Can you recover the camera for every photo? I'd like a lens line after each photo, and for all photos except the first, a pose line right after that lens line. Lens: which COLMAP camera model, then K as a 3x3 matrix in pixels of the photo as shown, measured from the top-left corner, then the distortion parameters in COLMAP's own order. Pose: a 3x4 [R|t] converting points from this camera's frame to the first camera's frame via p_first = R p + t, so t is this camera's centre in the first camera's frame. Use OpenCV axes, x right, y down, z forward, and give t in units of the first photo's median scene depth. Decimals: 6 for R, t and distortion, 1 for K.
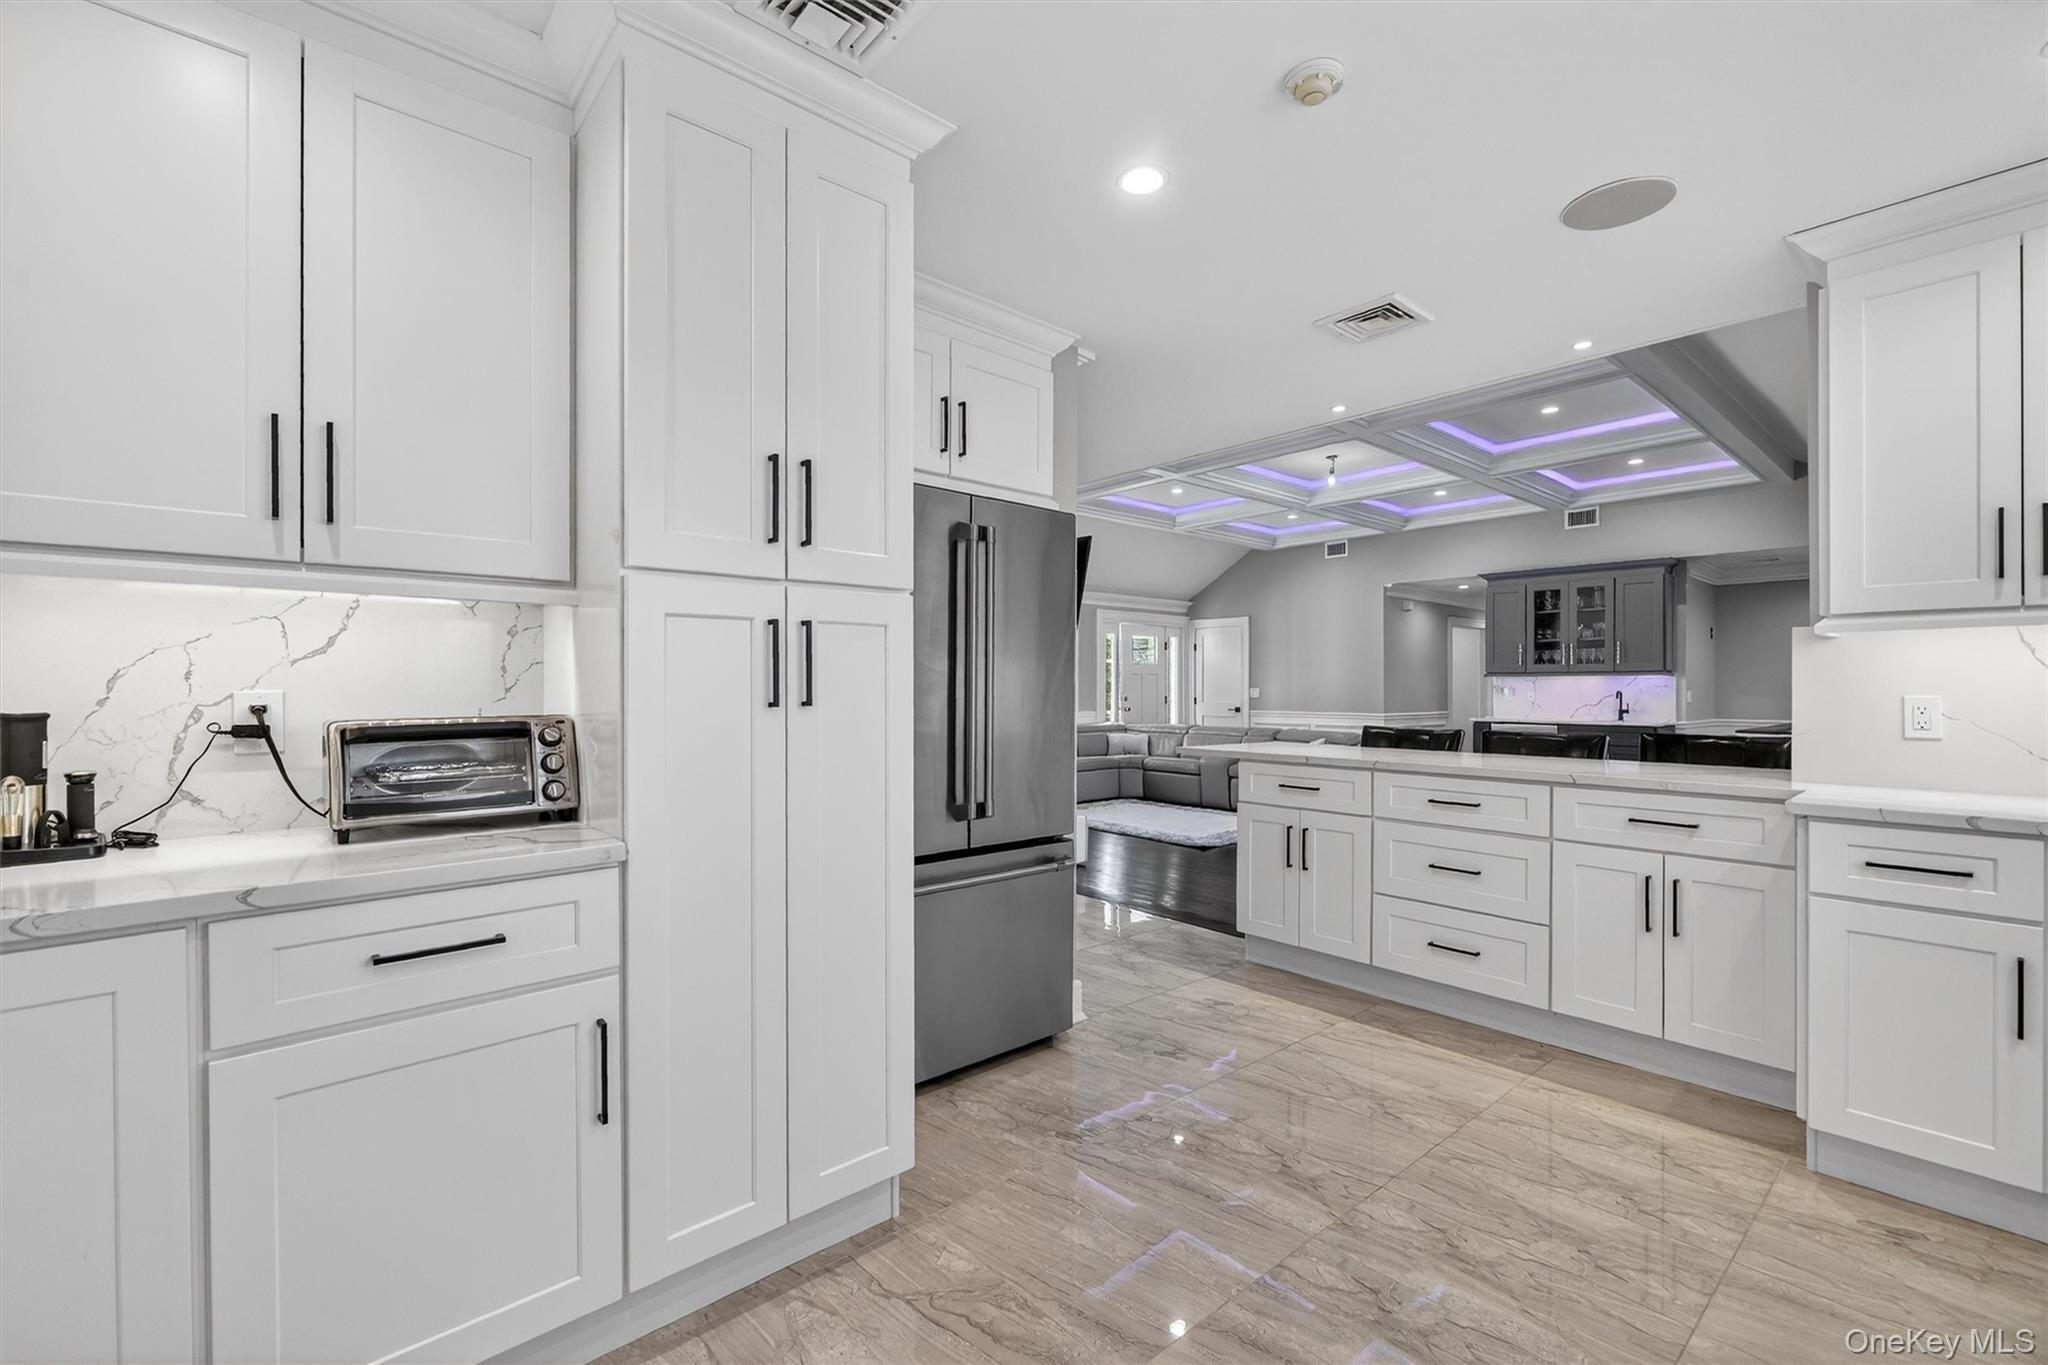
lens RADIAL K [[871.0, 0, 1019.9], [0, 871.0, 685.5], [0, 0, 1]] dist [0.016698, -0.000192]
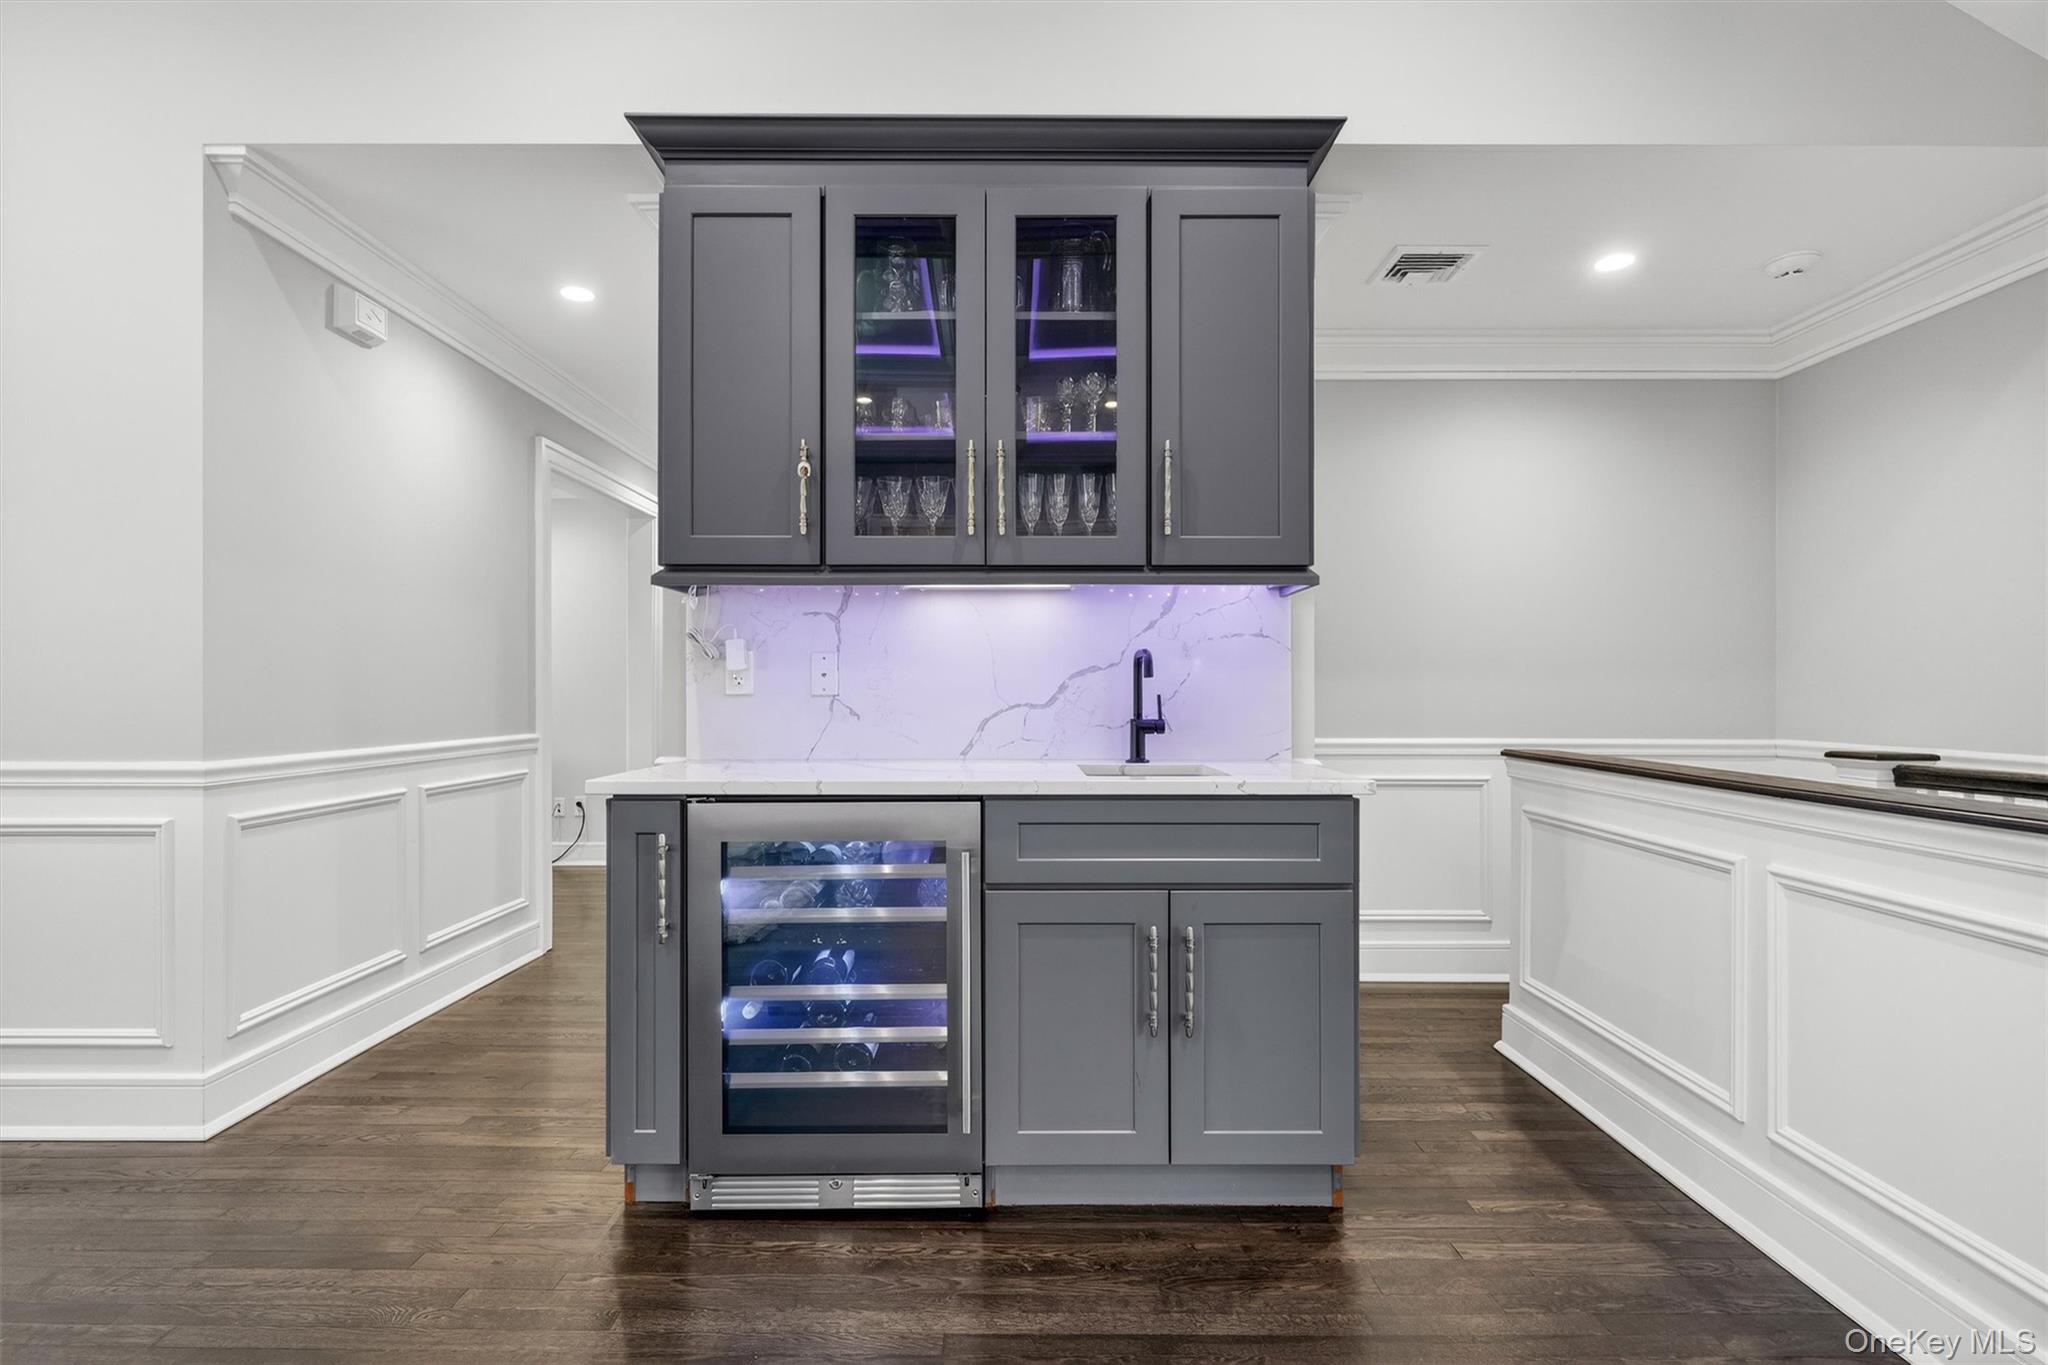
lens RADIAL K [[1030.3, 0, 1024.0], [0, 1030.3, 682.5], [0, 0, 1]] dist [-0.001447, -0.000957]
pose [[0.654497, 0.003349, 0.756057, 0.458132], [0.000023, 0.999990, -0.004450, 0.018765], [-0.756065, 0.002930, 0.654490, 0.880797]]
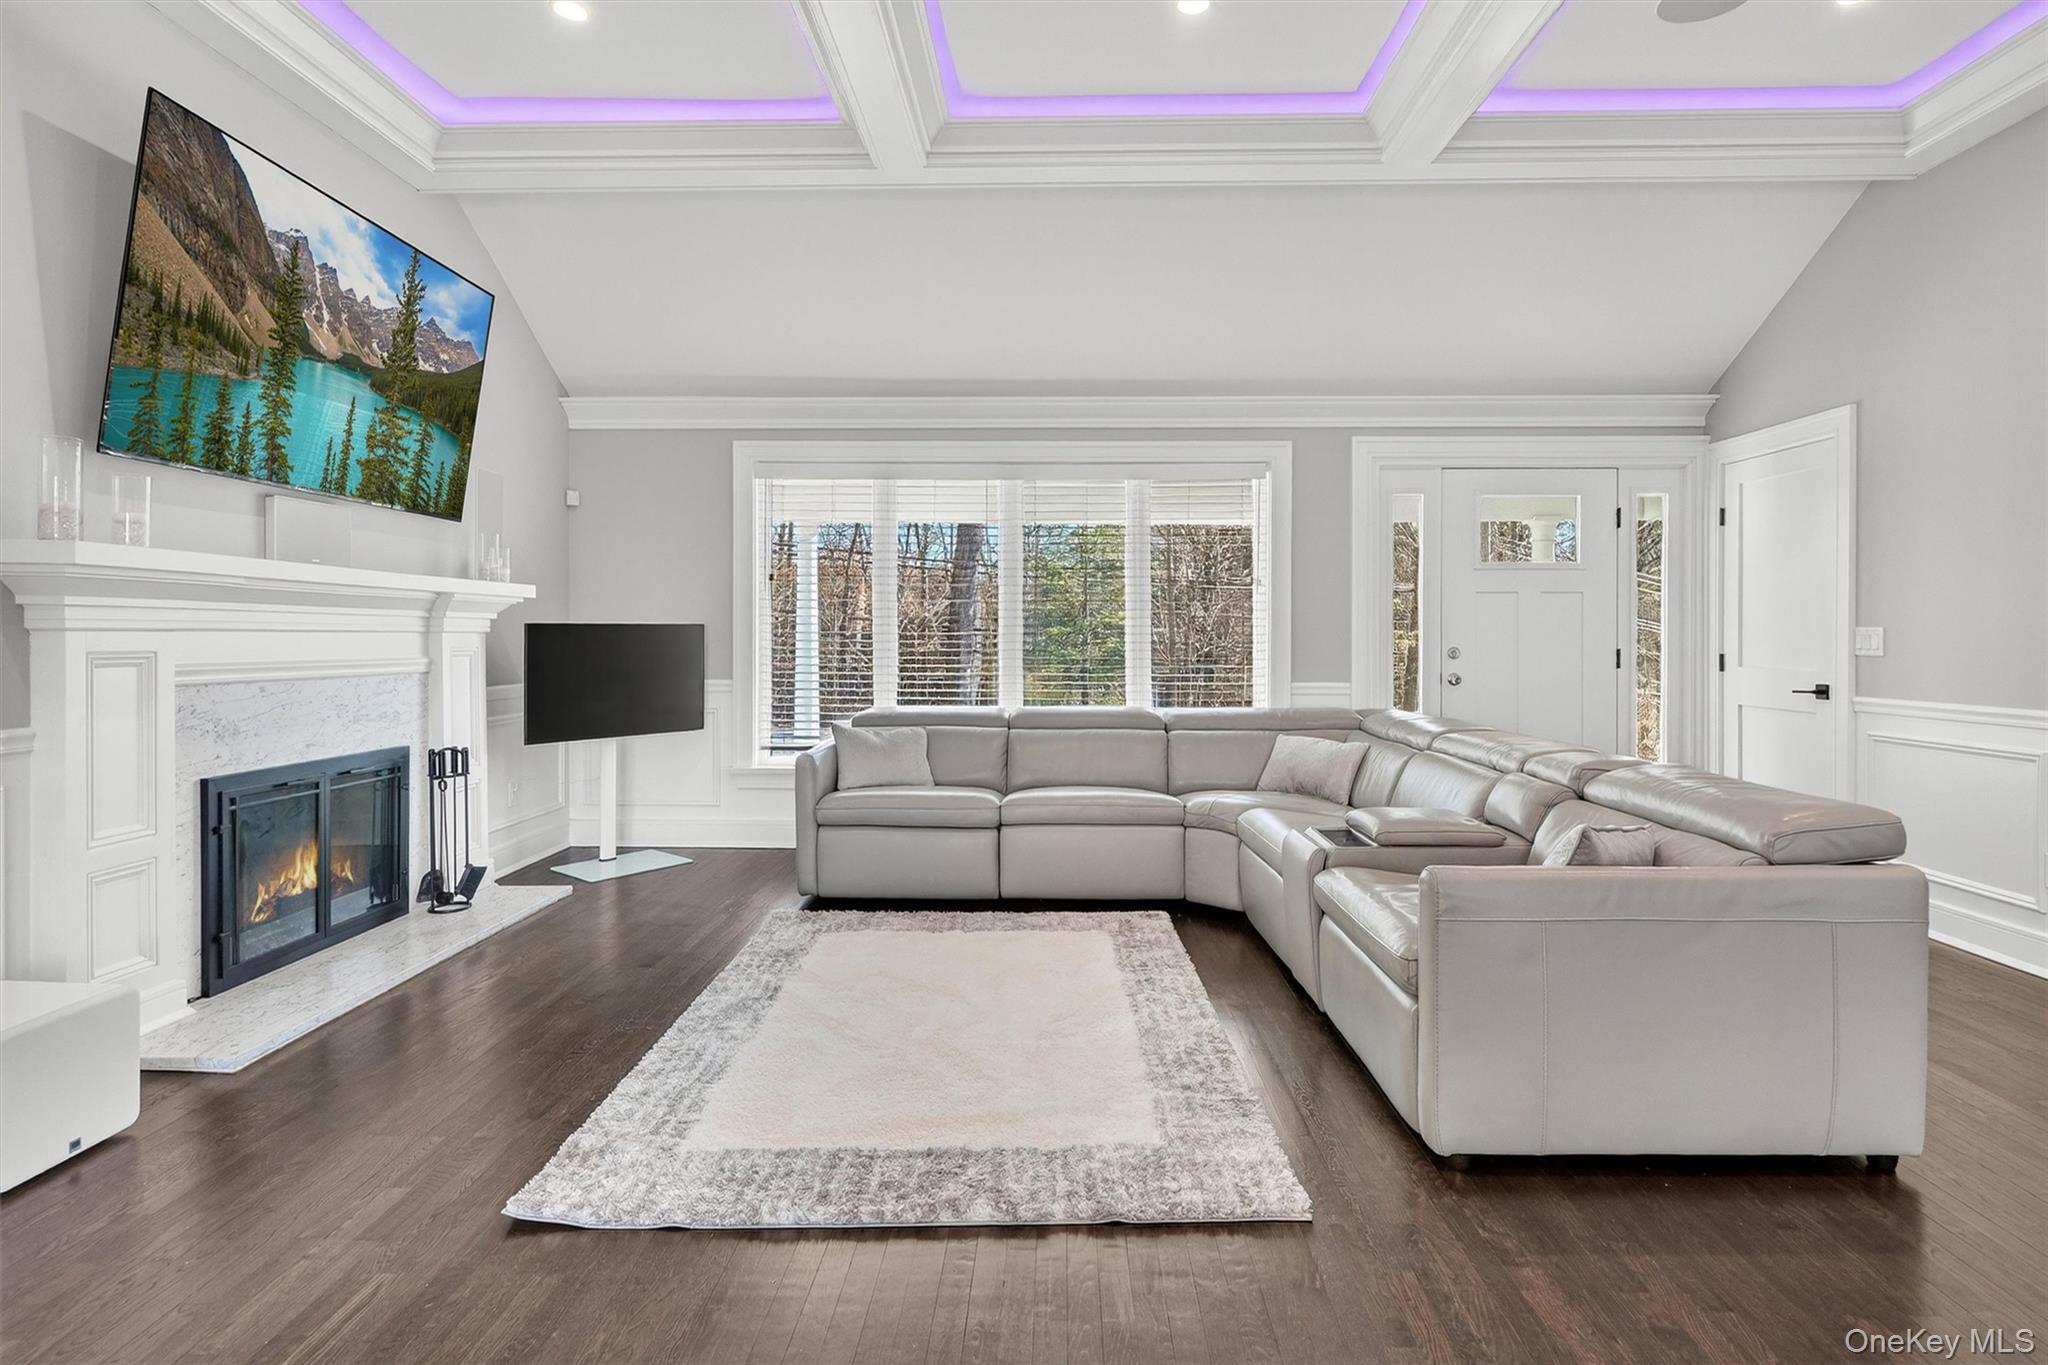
lens RADIAL K [[1030.3, 0, 1024.0], [0, 1030.3, 682.5], [0, 0, 1]] dist [-0.001447, -0.000957]
pose [[0.744636, 0.023731, -0.667049, 0.420780], [0.001454, 0.999308, 0.037175, 0.015829], [0.667470, -0.028652, 0.744086, 0.726044]]
